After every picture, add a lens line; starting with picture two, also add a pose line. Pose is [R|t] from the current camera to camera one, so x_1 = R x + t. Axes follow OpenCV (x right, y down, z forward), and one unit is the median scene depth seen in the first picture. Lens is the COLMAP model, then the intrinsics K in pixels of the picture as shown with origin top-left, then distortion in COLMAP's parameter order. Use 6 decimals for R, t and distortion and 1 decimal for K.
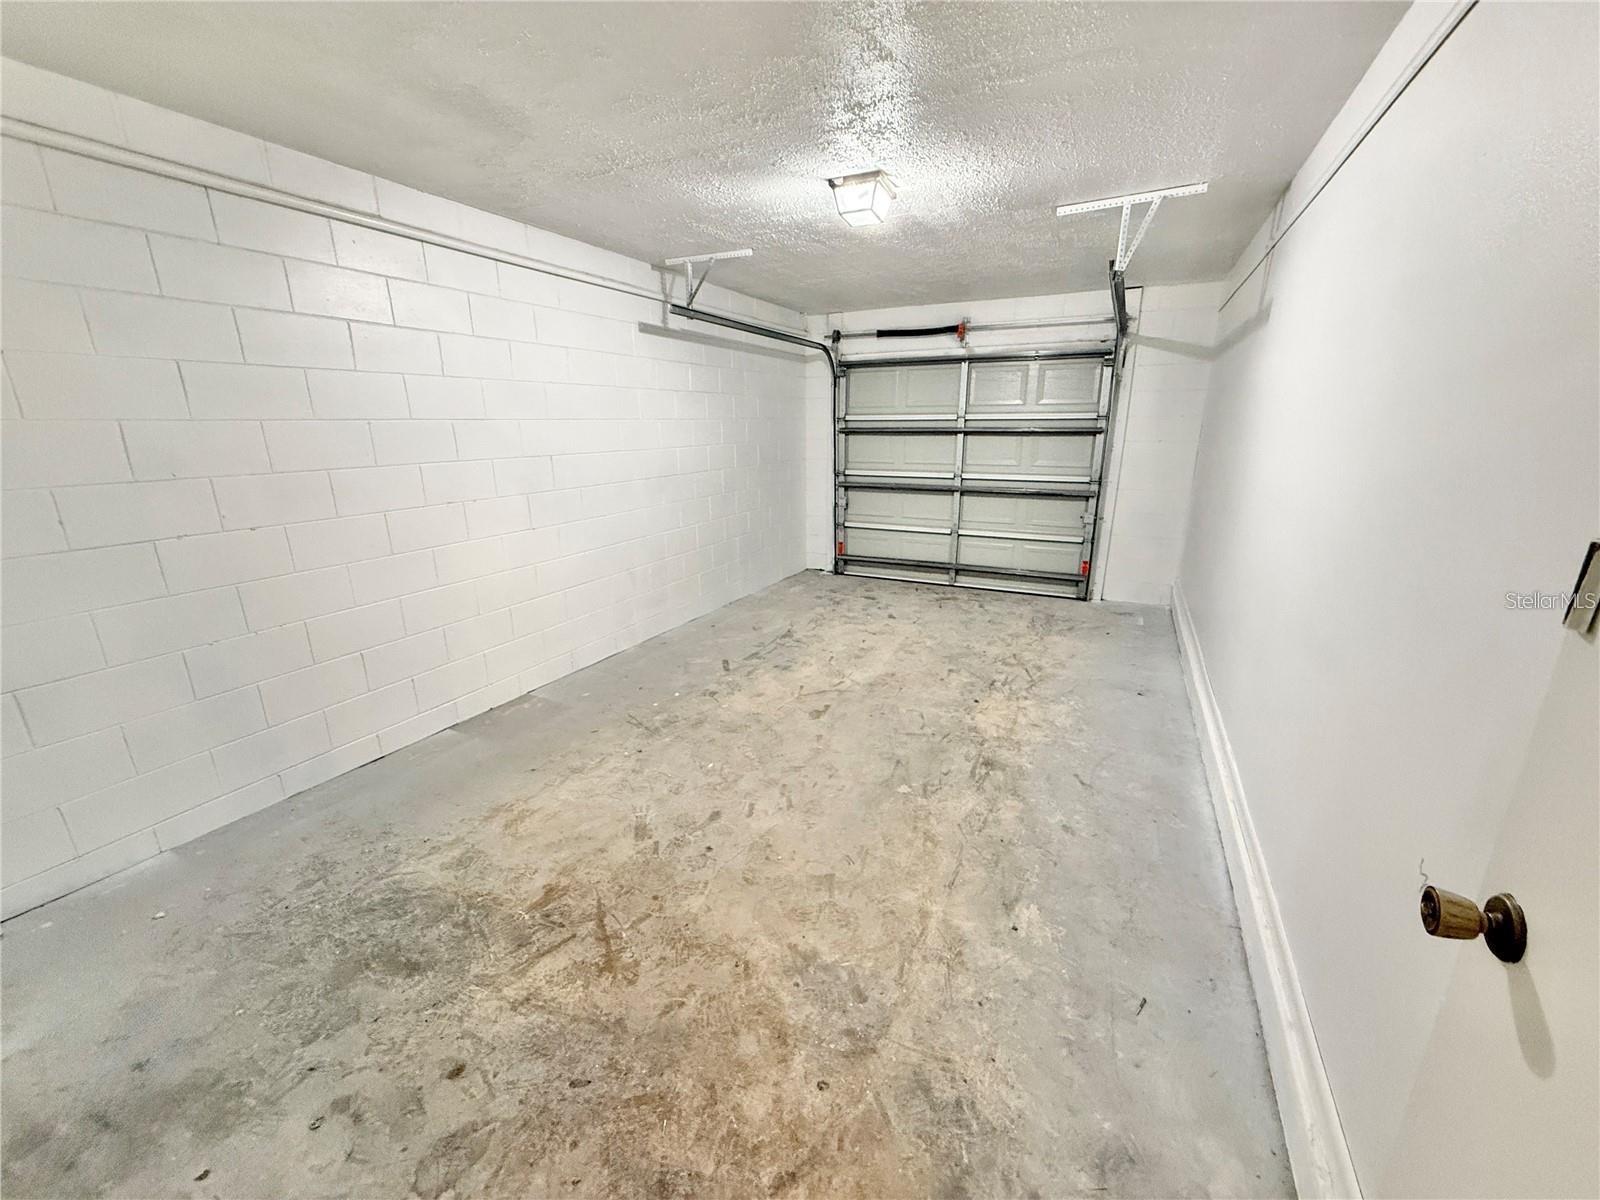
lens RADIAL K [[640.1, 0, 799.1], [0, 640.1, 605.7], [0, 0, 1]] dist [0.002054, 0.000411]
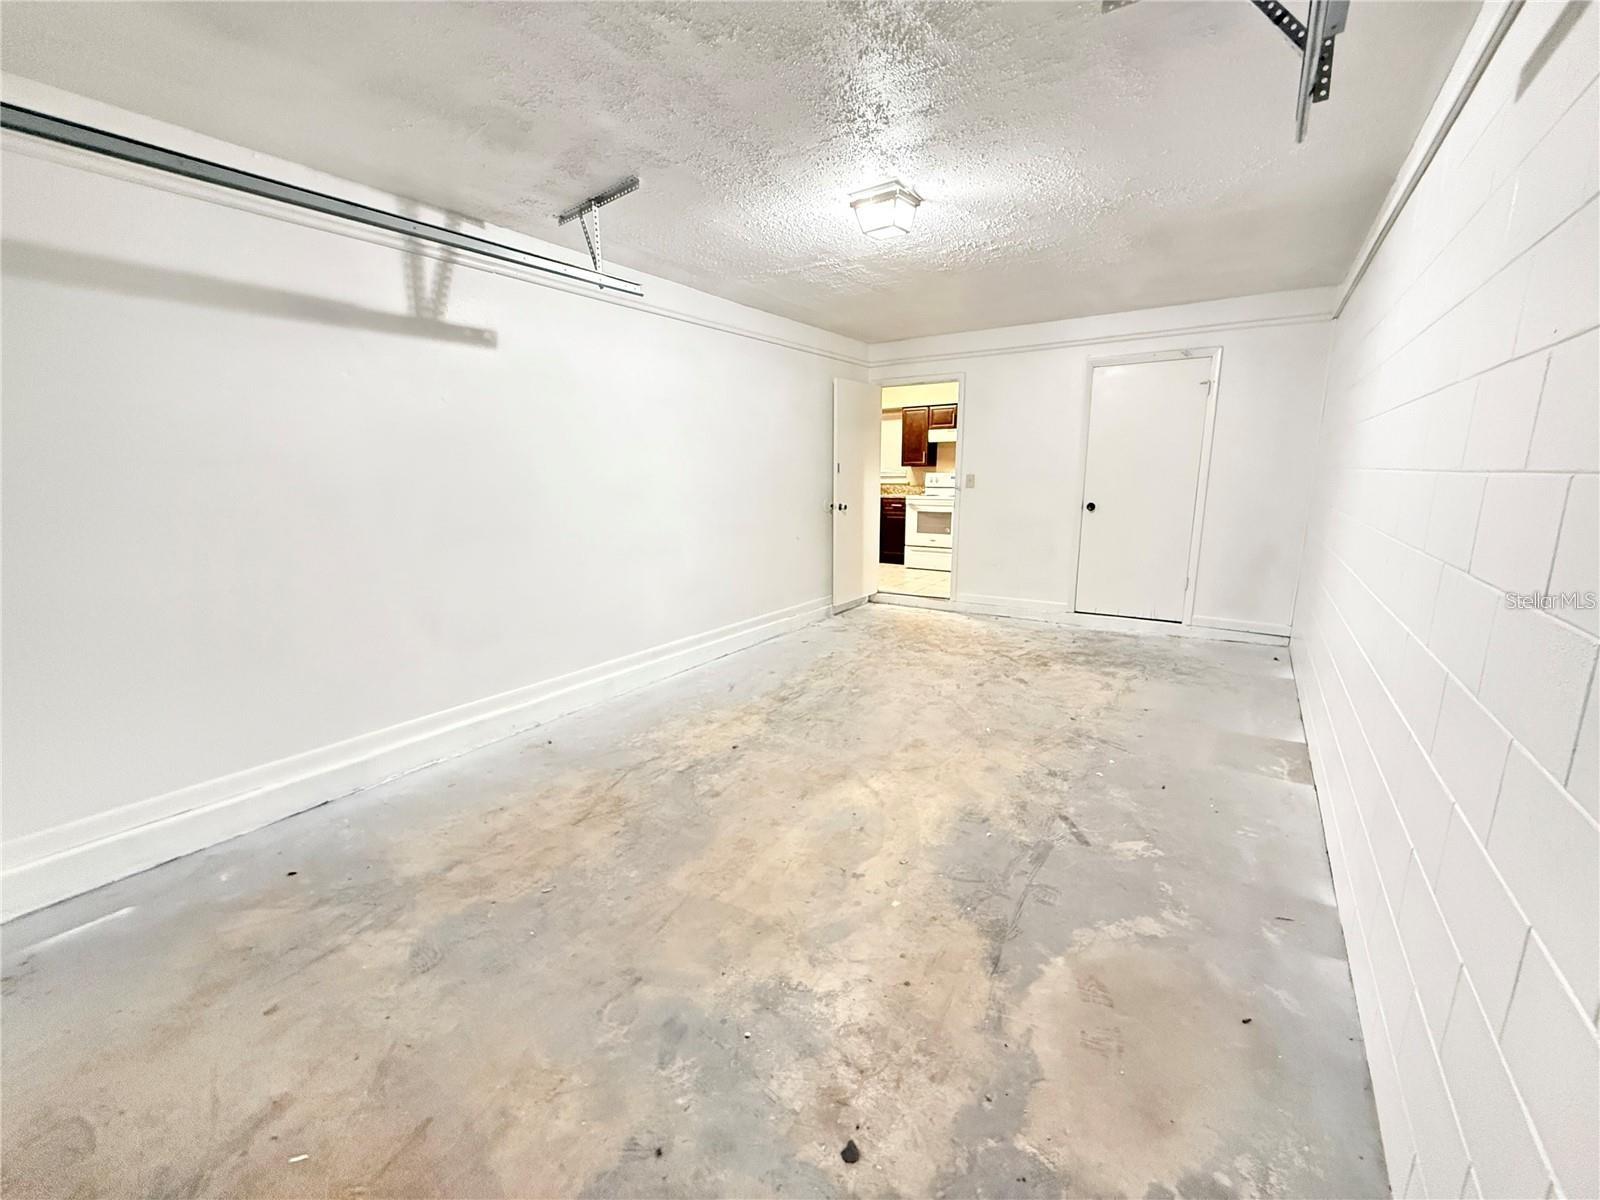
lens RADIAL K [[640.1, 0, 799.7], [0, 640.1, 601.0], [0, 0, 1]] dist [0.002054, 0.000411]
pose [[-0.989489, -0.013487, 0.143975, 0.075570], [0.054796, 0.886417, 0.459632, -0.533004], [-0.133821, 0.462690, -0.876362, 2.048434]]
